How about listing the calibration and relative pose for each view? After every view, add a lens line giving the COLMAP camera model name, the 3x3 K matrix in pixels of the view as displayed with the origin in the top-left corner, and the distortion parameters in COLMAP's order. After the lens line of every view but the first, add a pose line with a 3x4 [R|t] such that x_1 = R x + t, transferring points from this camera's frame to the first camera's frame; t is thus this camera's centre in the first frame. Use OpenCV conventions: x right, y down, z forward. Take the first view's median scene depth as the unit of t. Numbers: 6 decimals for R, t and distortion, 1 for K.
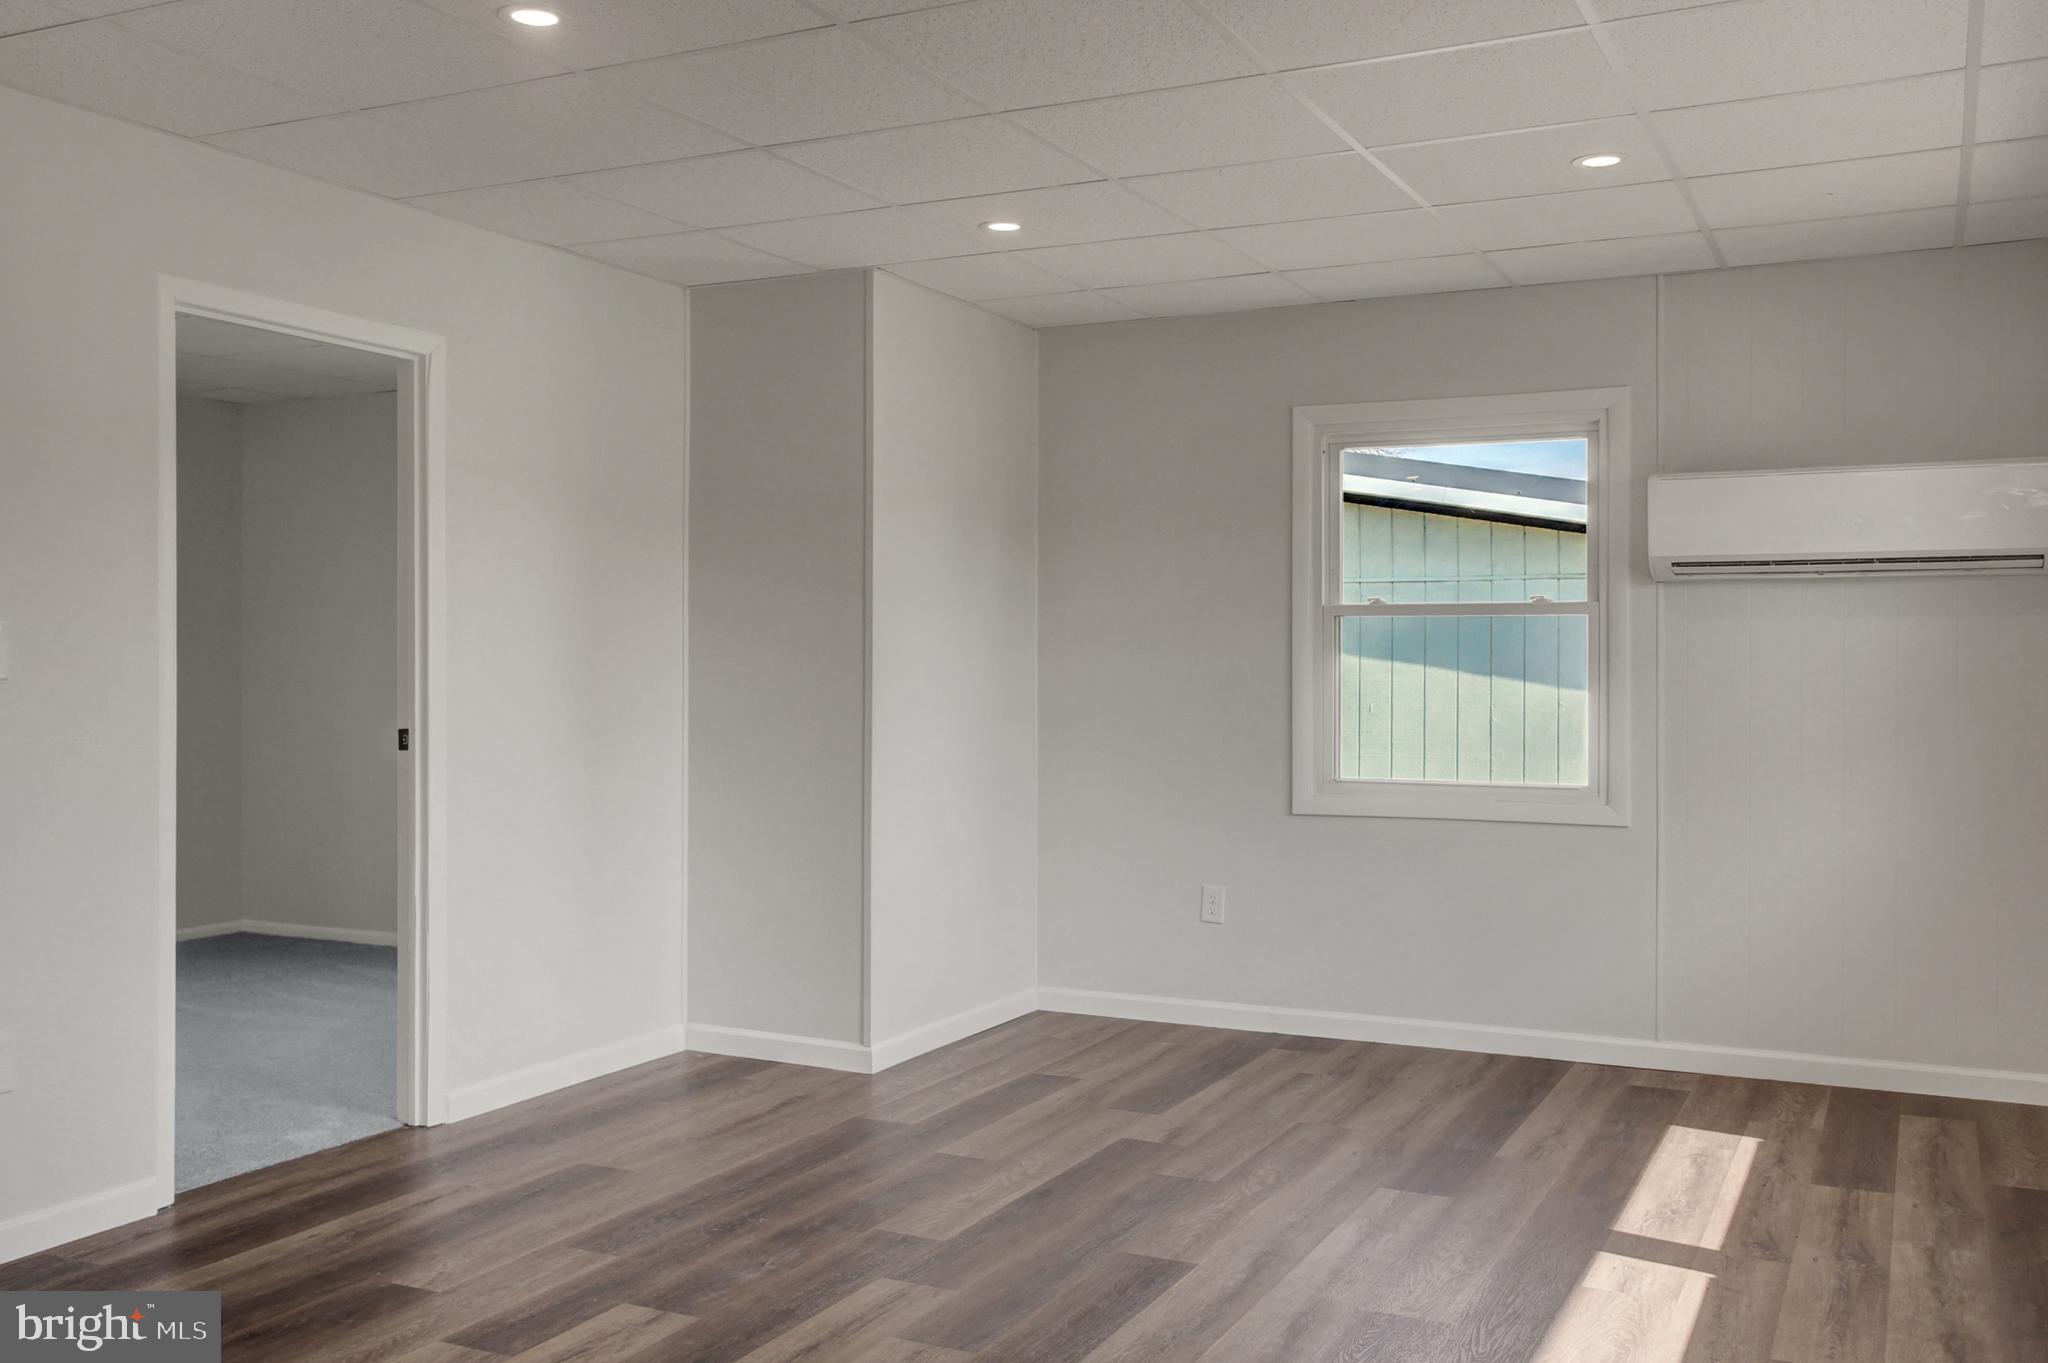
lens RADIAL K [[1829.8, 0, 1024.0], [0, 1829.8, 681.5], [0, 0, 1]] dist [0.000333, 0.000017]
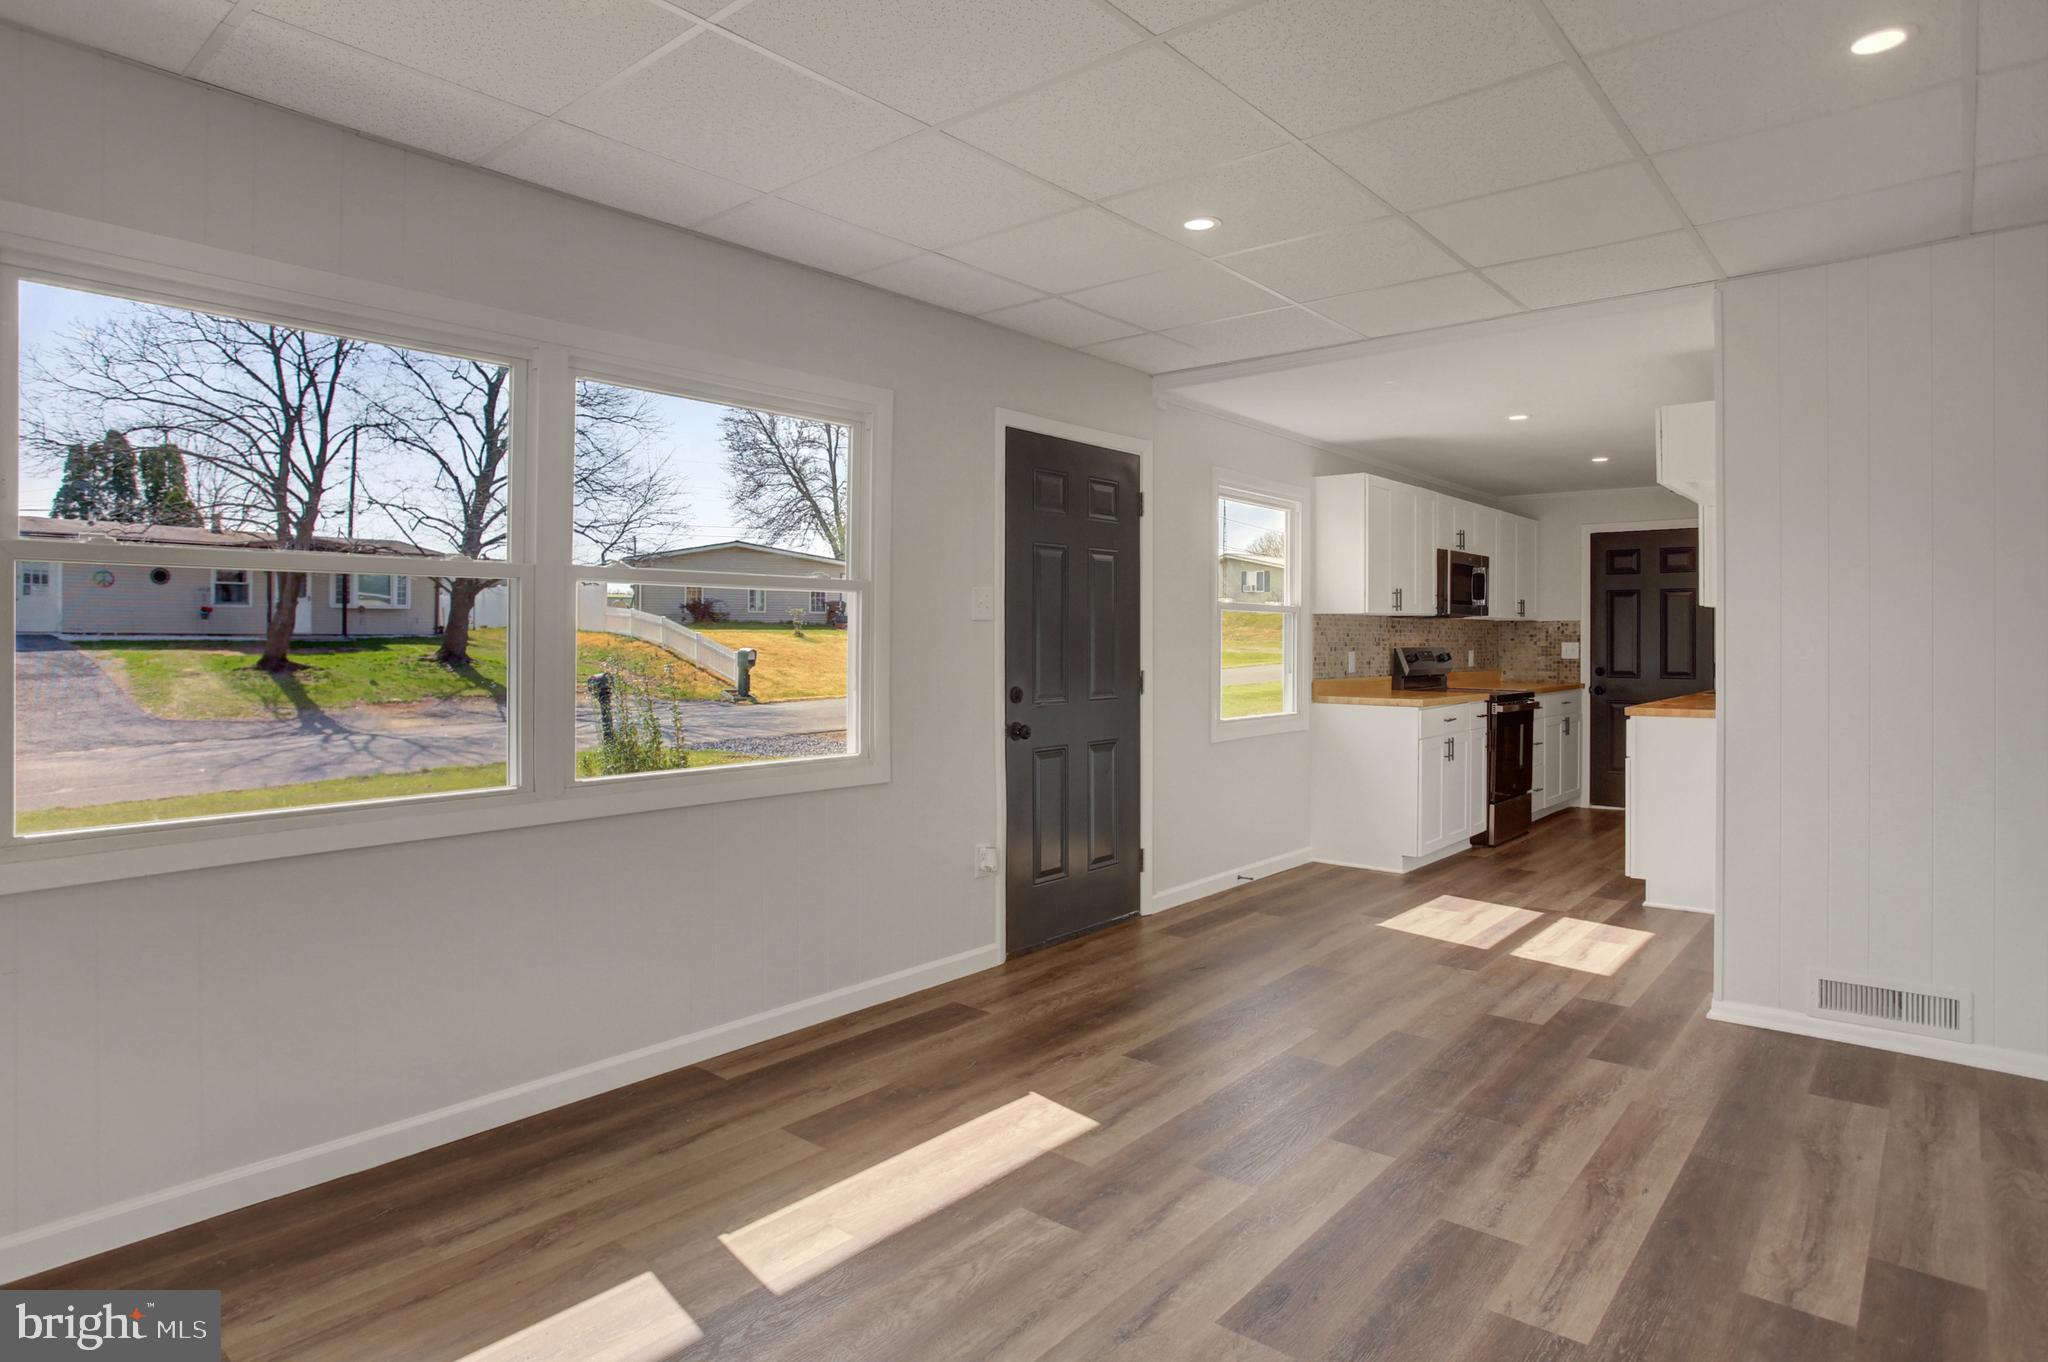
lens RADIAL K [[1140.6, 0, 1027.2], [0, 1140.6, 641.8], [0, 0, 1]] dist [-0.033402, 0.000730]
pose [[-0.972664, -0.002763, 0.232201, 0.061232], [-0.000049, 0.999932, 0.011691, -0.016471], [-0.232218, 0.011360, -0.972597, 1.632953]]
